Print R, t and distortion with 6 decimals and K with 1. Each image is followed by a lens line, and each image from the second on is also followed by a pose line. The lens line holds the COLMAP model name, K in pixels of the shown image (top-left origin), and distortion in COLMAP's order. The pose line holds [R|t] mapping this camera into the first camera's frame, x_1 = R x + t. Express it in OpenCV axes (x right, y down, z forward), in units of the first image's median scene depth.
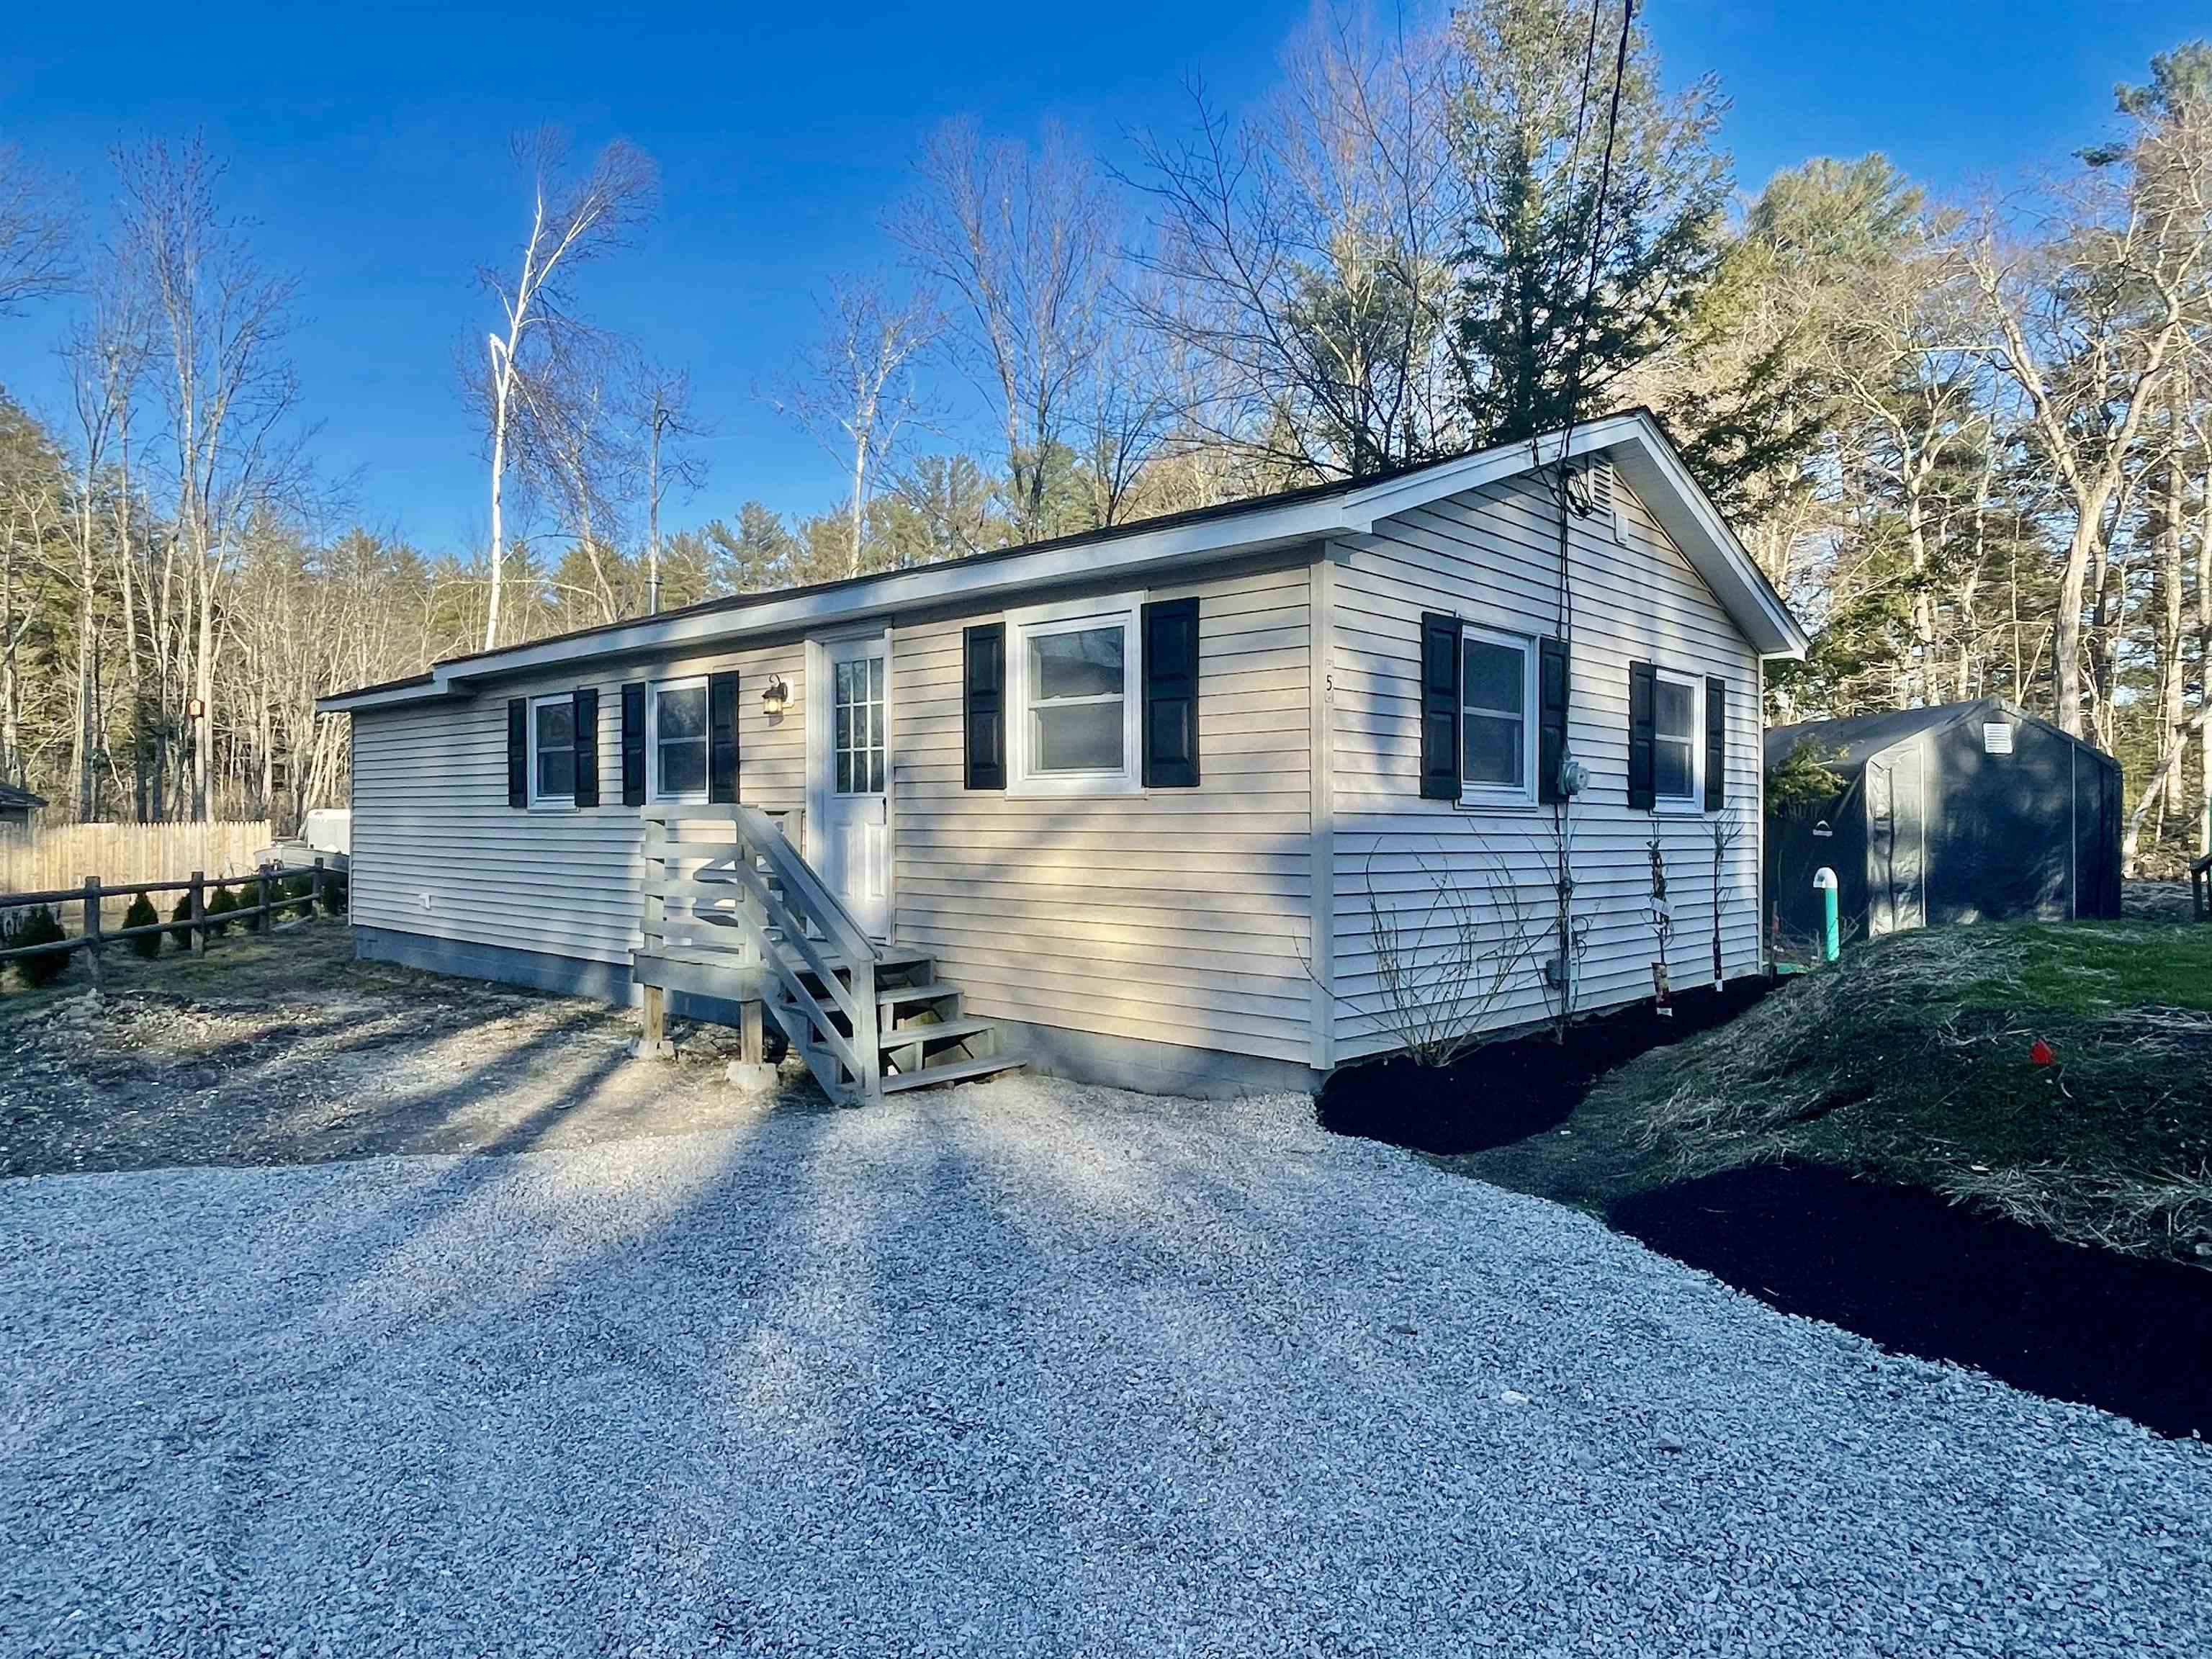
lens RADIAL K [[1371.0, 0, 1106.0], [0, 1371.0, 829.5], [0, 0, 1]] dist [0.002997, 0.004580]
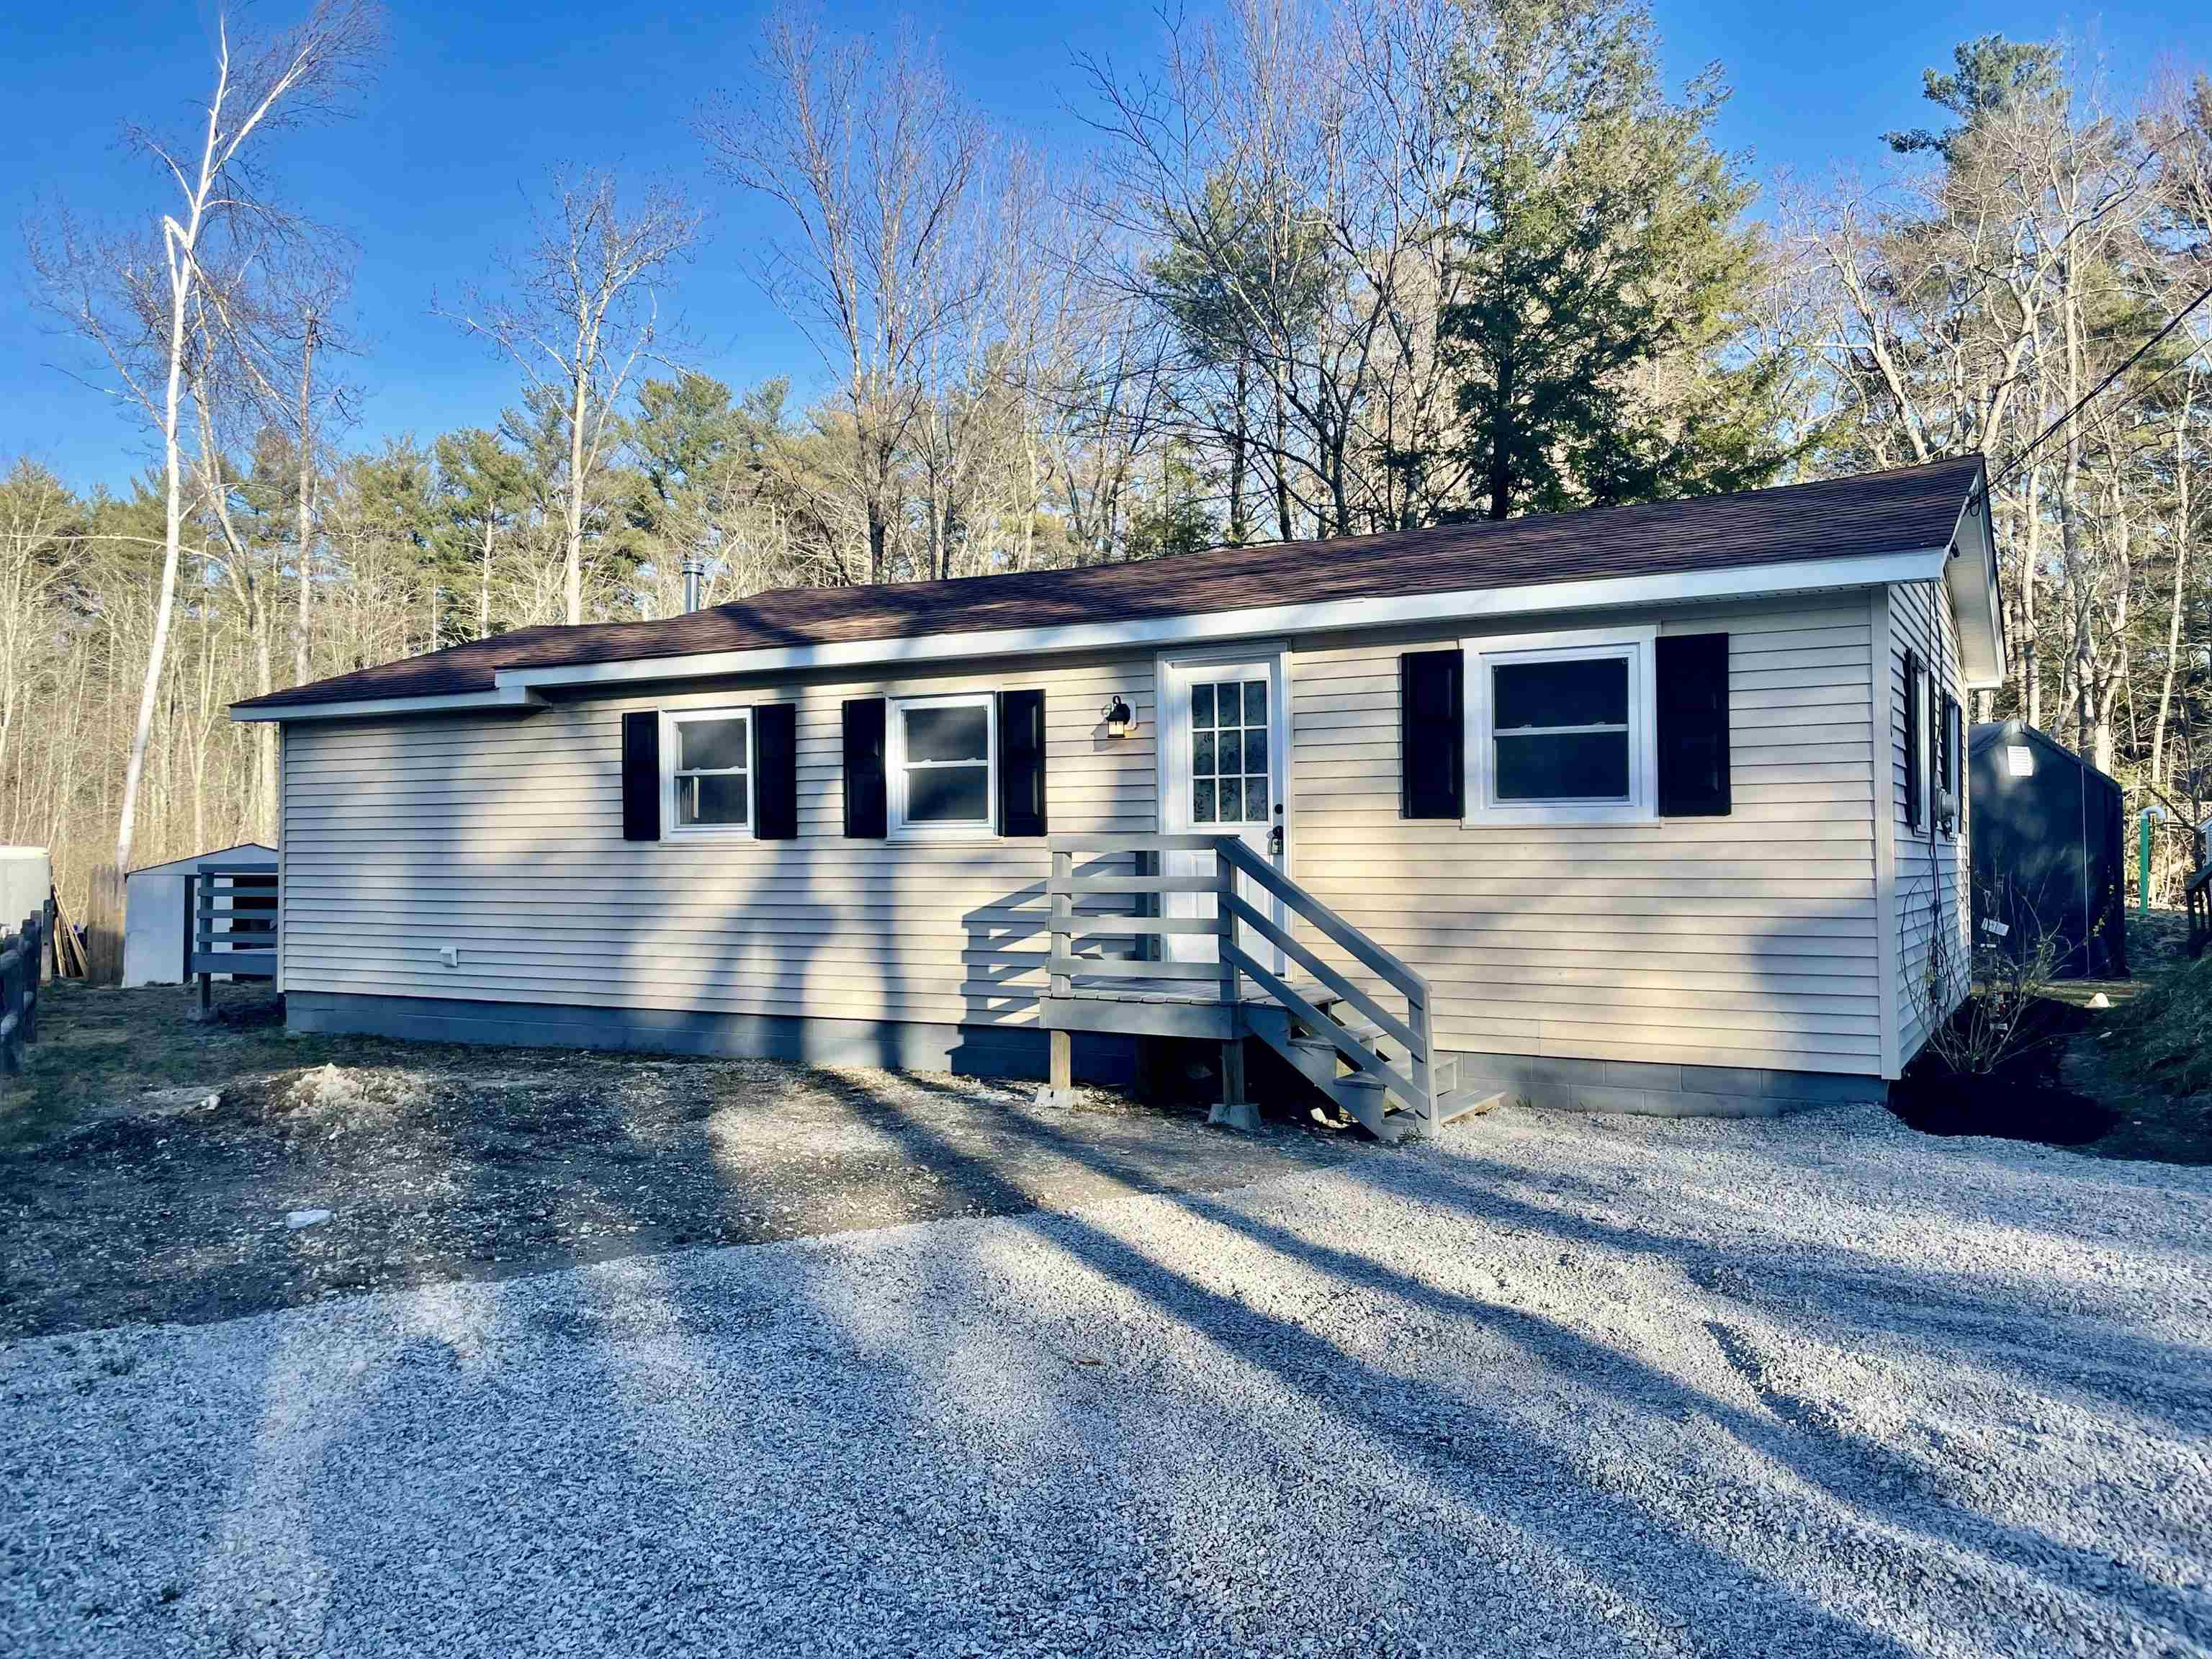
lens RADIAL K [[1687.6, 0, 1106.0], [0, 1687.6, 829.5], [0, 0, 1]] dist [0.034647, -0.002083]
pose [[0.973825, -0.007977, 0.227160, -0.231657], [0.011858, 0.999806, -0.015724, -0.002270], [-0.226990, 0.018006, 0.973731, -0.046953]]
